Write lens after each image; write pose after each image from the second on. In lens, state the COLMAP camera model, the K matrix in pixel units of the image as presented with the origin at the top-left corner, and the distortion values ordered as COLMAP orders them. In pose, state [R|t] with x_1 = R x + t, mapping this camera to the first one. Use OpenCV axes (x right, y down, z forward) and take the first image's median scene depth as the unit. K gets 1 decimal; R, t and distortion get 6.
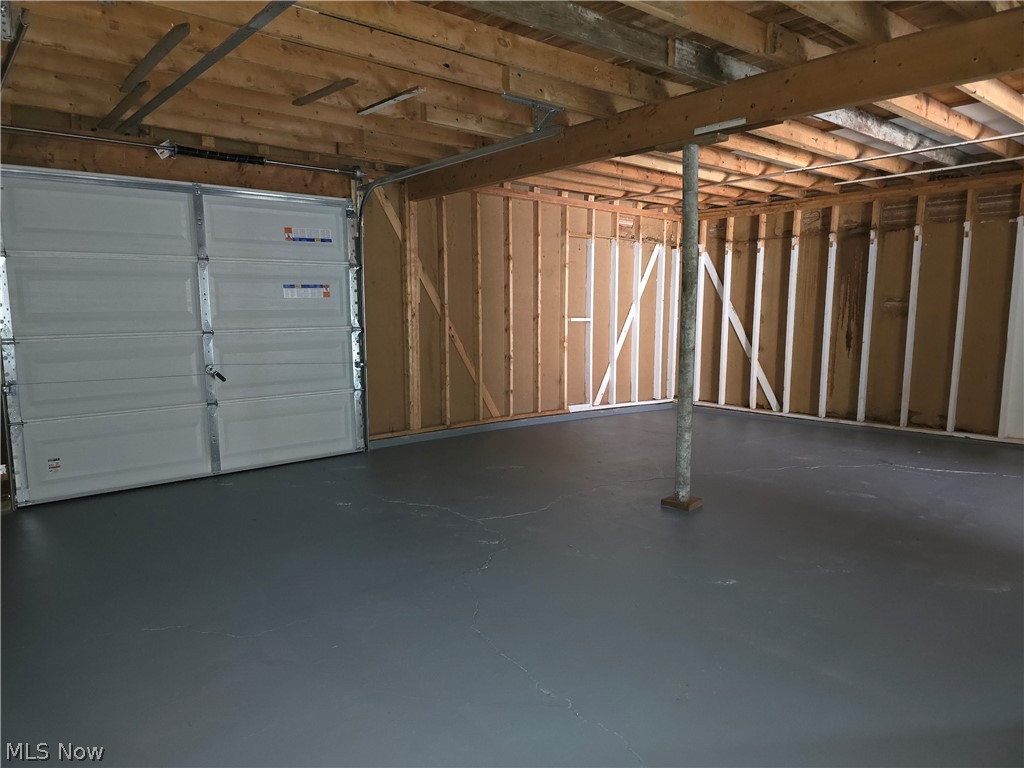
lens RADIAL K [[671.9, 0, 510.4], [0, 671.9, 385.6], [0, 0, 1]] dist [0.010690, -0.011501]
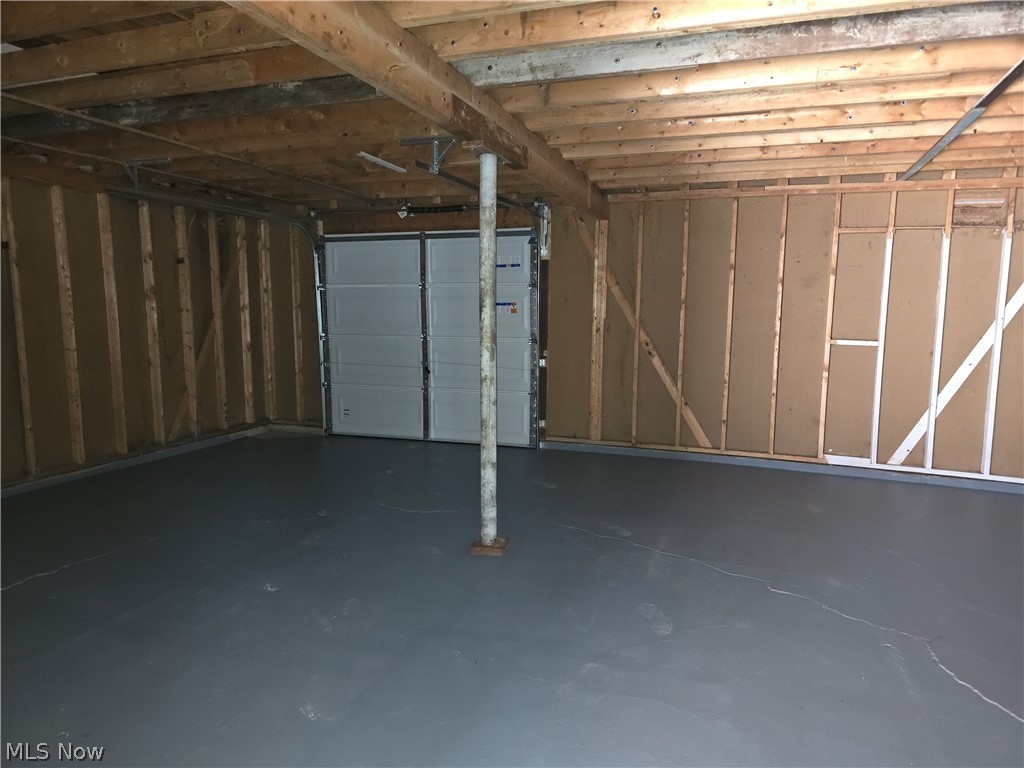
lens RADIAL K [[671.9, 0, 507.3], [0, 671.9, 393.2], [0, 0, 1]] dist [0.010690, -0.011501]
pose [[0.505324, 0.116558, -0.855021, 0.679496], [-0.109055, 0.991517, 0.070713, -0.066655], [0.856011, 0.057511, 0.513749, 0.352936]]
